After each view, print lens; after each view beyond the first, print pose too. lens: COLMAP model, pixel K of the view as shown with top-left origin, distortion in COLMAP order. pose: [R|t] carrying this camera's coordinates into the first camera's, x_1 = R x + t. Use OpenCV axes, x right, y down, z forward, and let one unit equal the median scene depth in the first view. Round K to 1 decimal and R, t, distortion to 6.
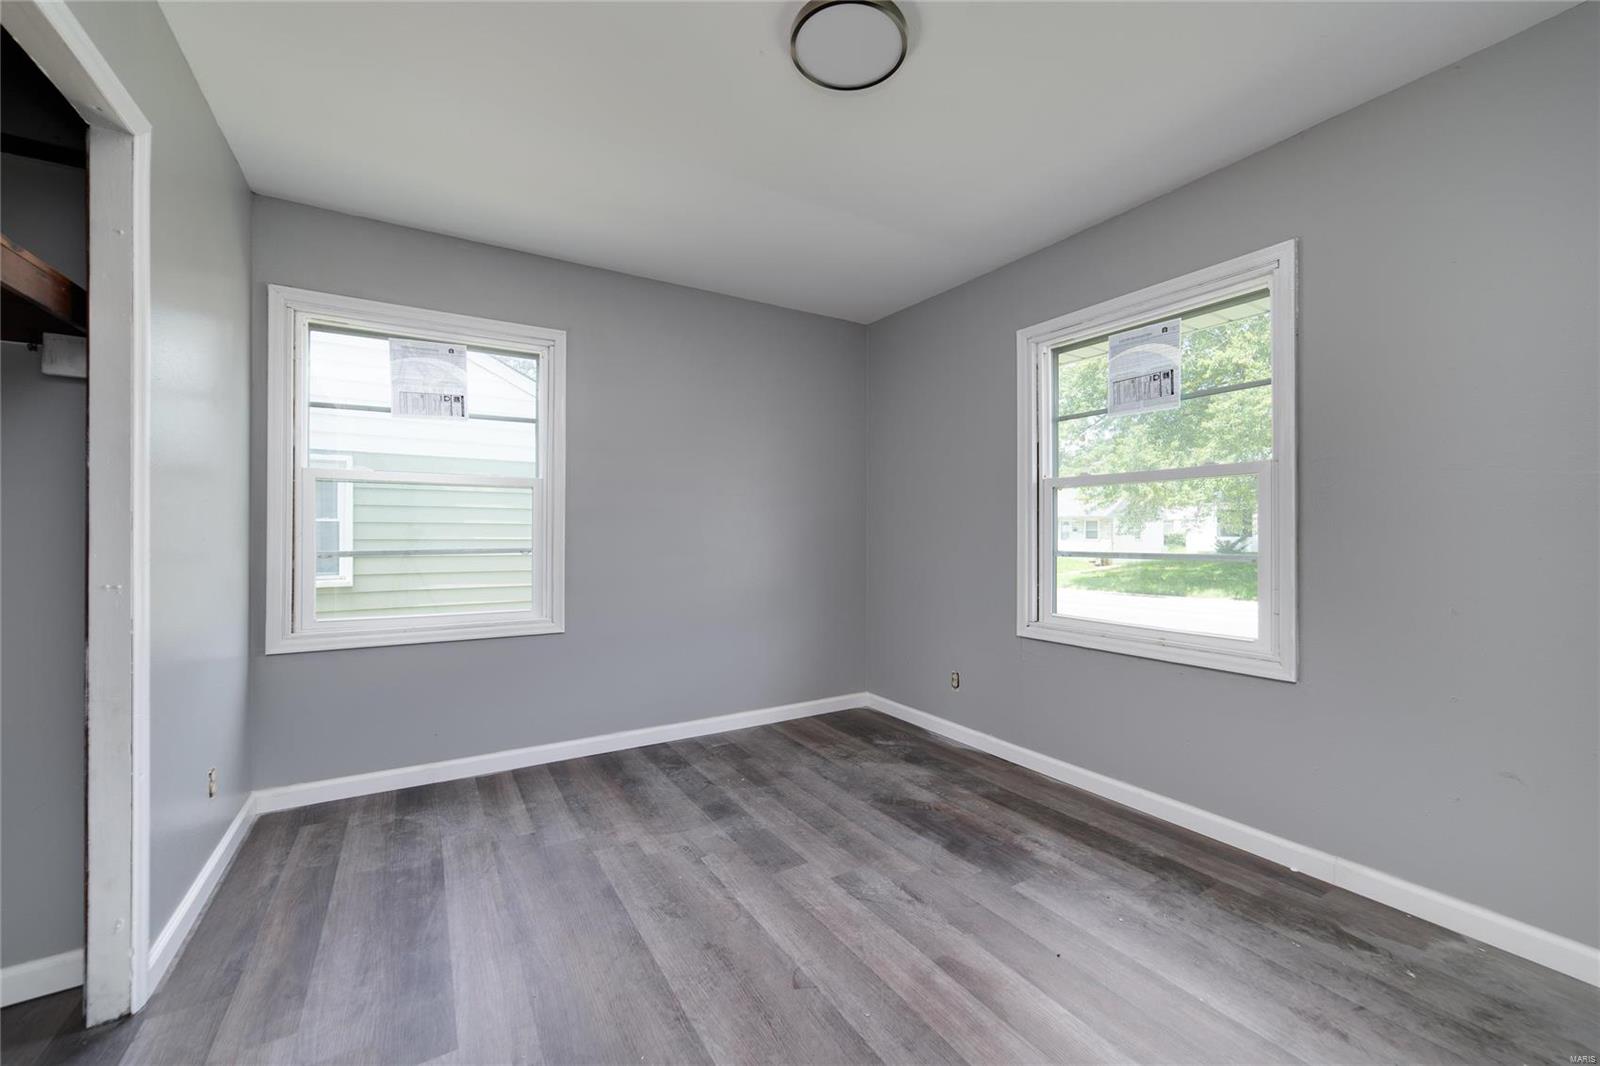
lens RADIAL K [[629.3, 0, 799.0], [0, 629.3, 528.9], [0, 0, 1]] dist [0.000937, -0.000029]
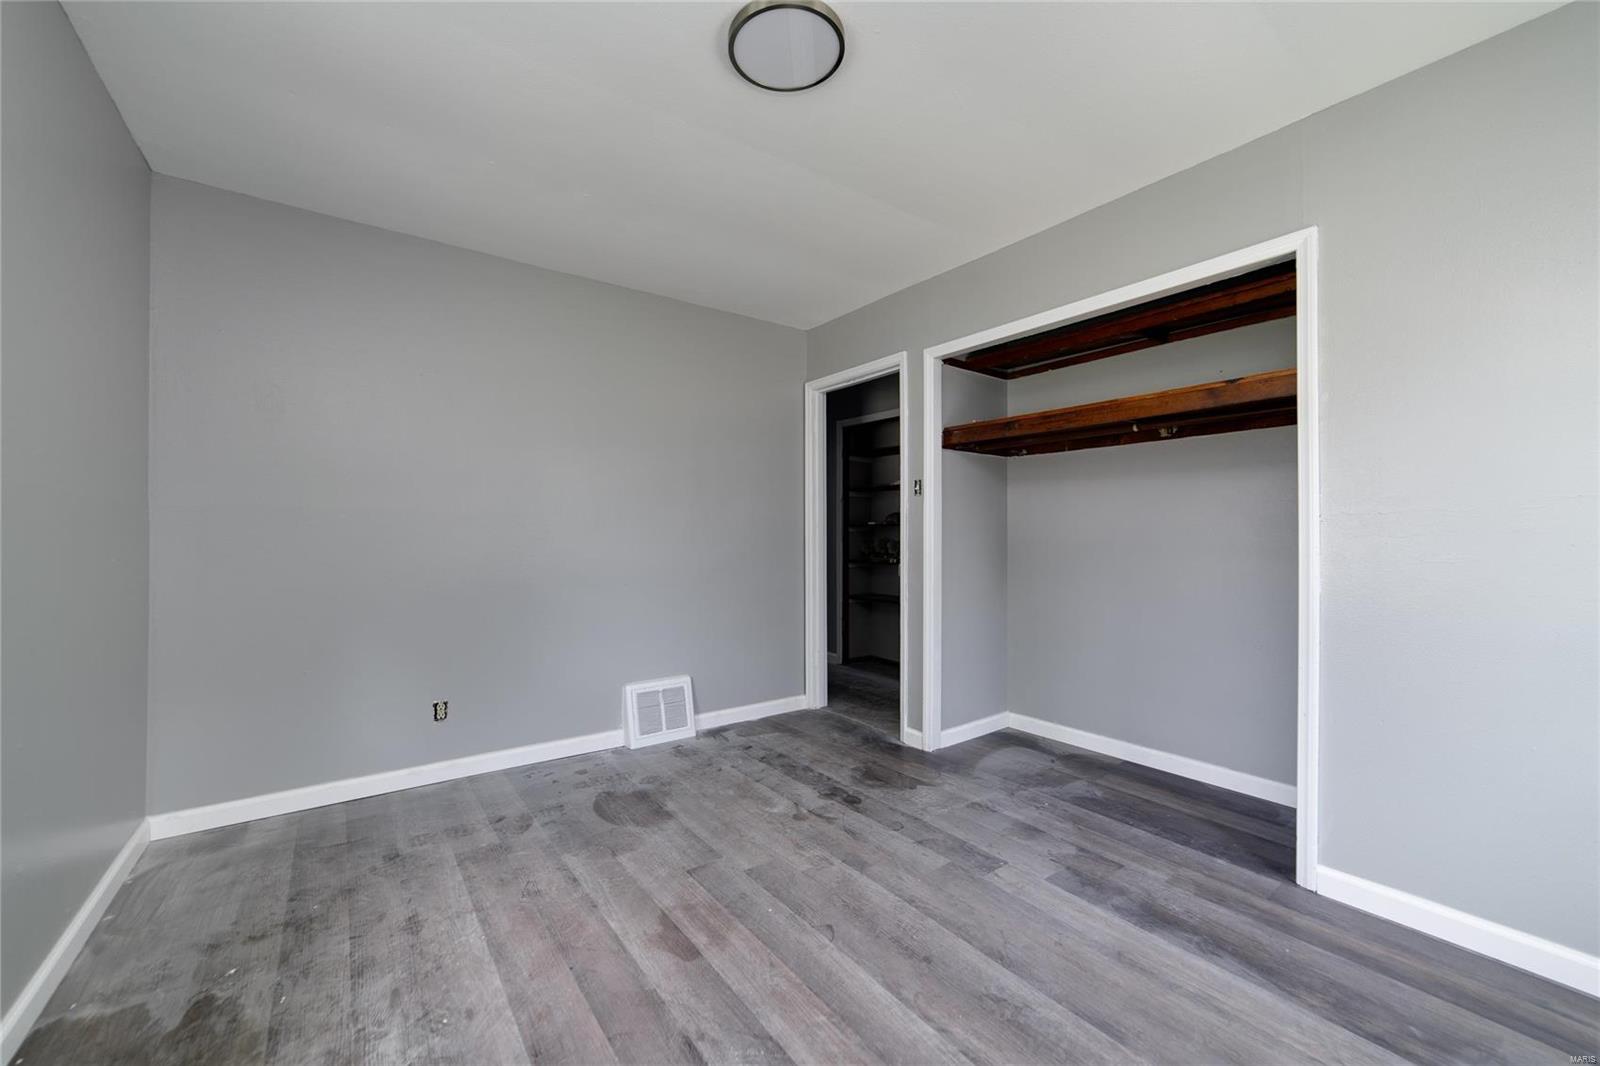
lens RADIAL K [[629.3, 0, 799.1], [0, 629.3, 532.6], [0, 0, 1]] dist [0.000937, -0.000029]
pose [[-0.995458, -0.002112, -0.095182, 0.132090], [-0.001275, 0.999960, -0.008850, 0.006348], [0.095197, -0.008688, -0.995421, 1.736069]]
